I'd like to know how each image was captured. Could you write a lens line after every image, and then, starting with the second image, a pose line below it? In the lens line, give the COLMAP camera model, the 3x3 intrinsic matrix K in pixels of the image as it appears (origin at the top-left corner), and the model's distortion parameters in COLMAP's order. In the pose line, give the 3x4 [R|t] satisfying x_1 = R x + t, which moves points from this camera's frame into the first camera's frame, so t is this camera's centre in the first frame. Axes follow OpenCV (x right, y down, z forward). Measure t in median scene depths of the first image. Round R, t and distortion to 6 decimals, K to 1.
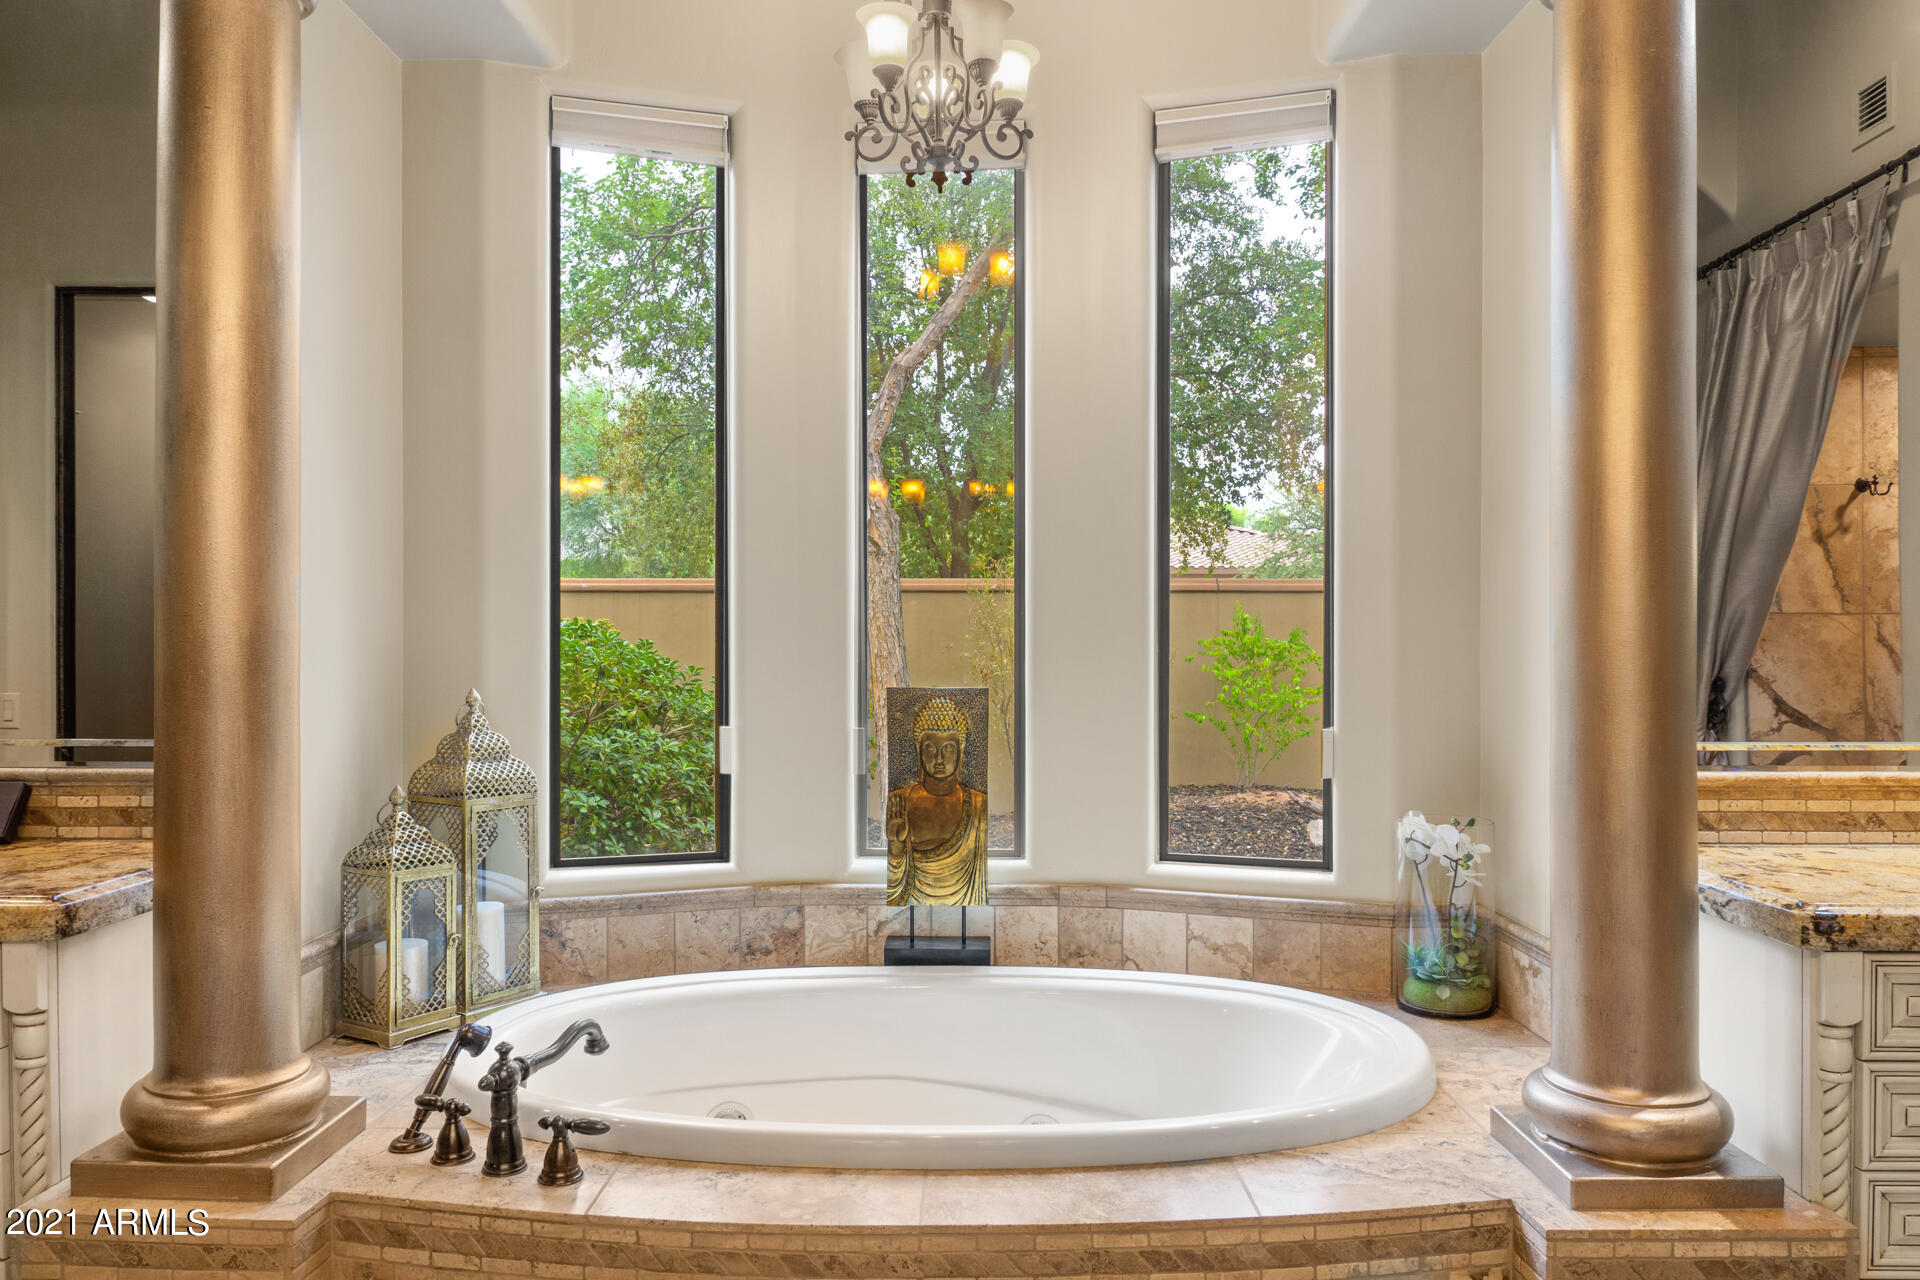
lens RADIAL K [[1358.4, 0, 957.5], [0, 1358.4, 647.3], [0, 0, 1]] dist [-0.008195, -0.006687]
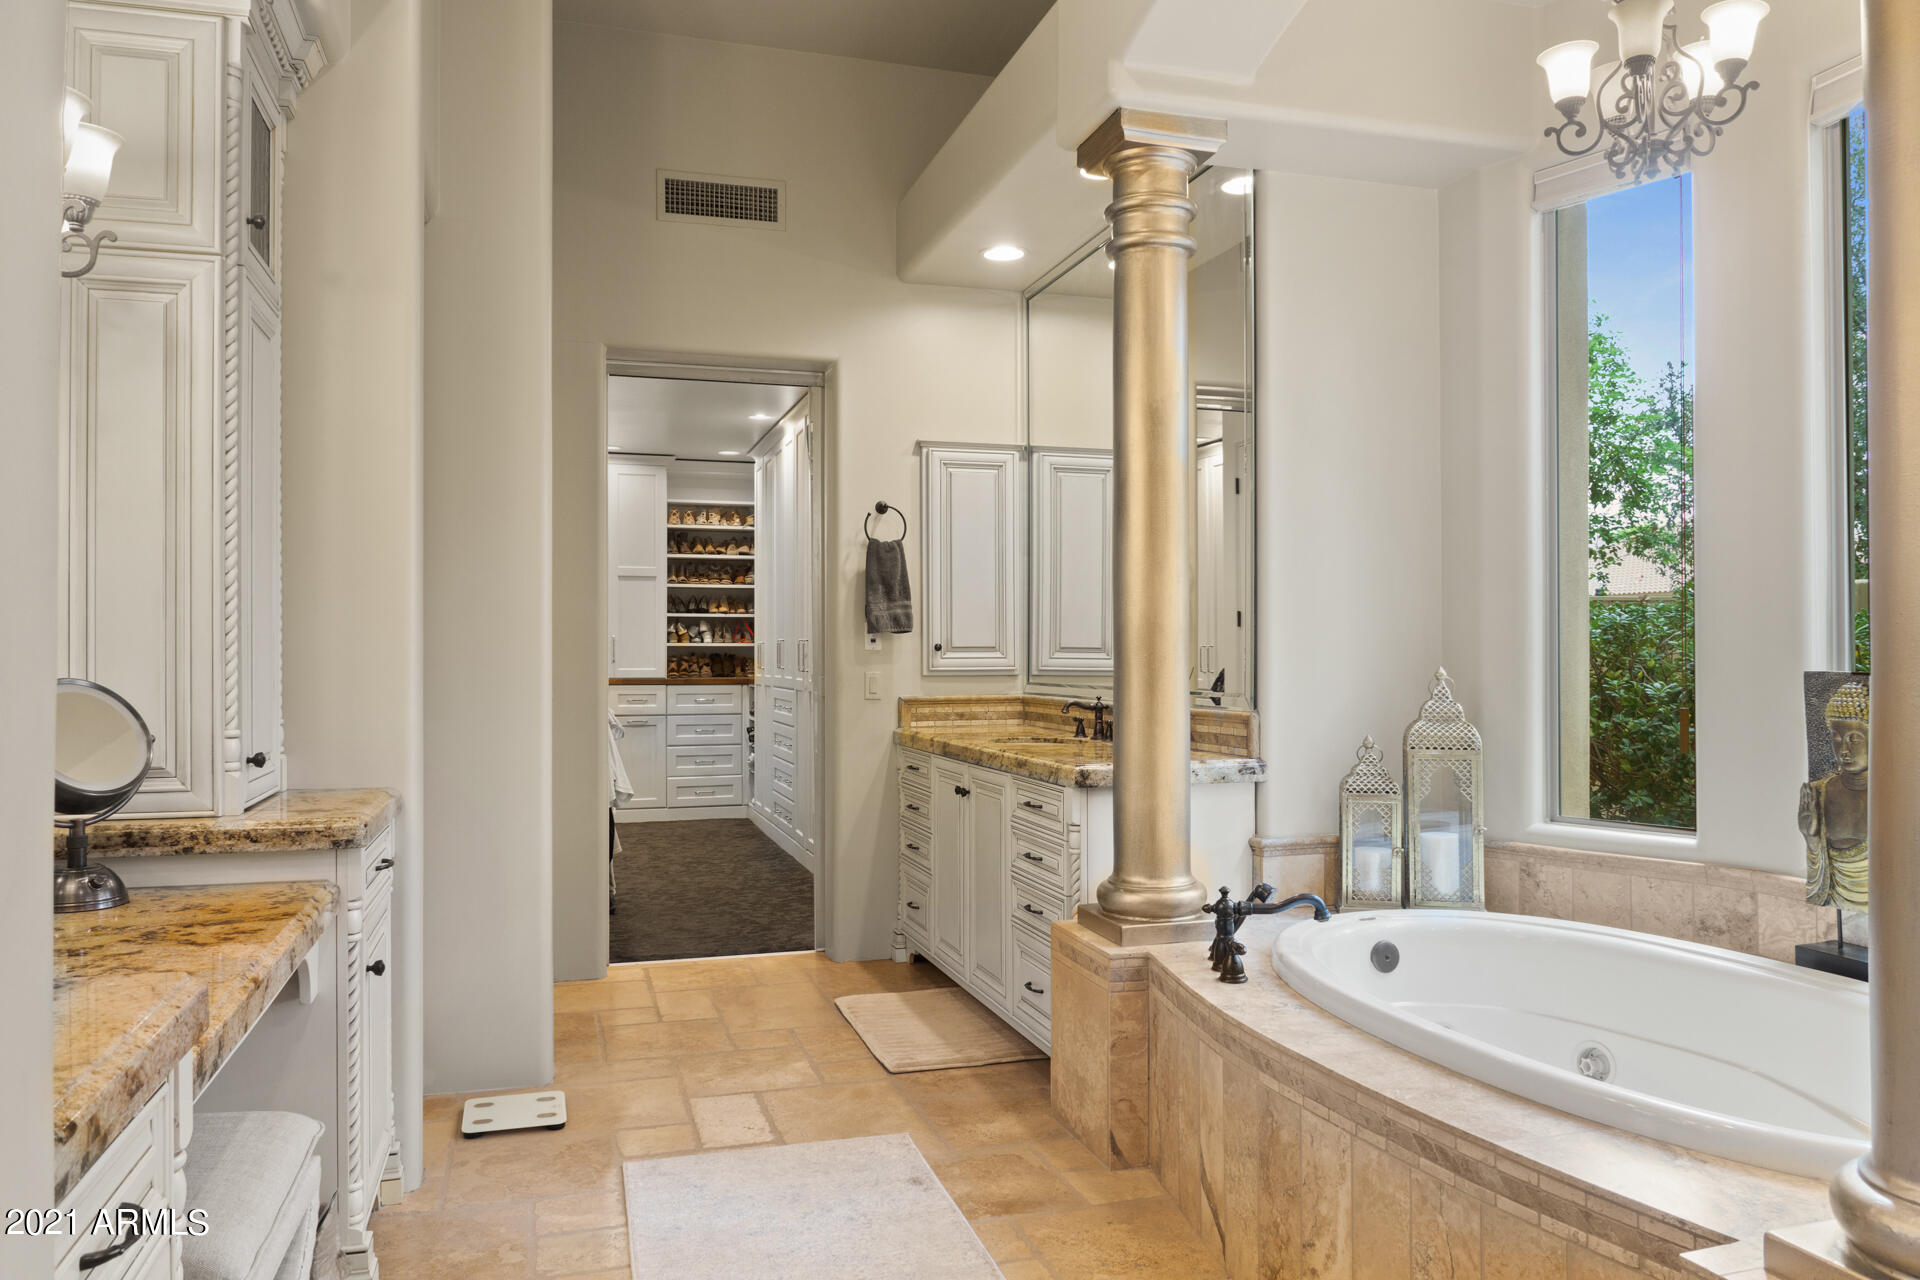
lens RADIAL K [[1358.4, 0, 965.4], [0, 1358.4, 641.8], [0, 0, 1]] dist [-0.008195, -0.006687]
pose [[0.303167, -0.010721, -0.952877, 1.054044], [0.002091, 0.999942, -0.010585, 0.028246], [0.952935, 0.001216, 0.303172, 0.251249]]
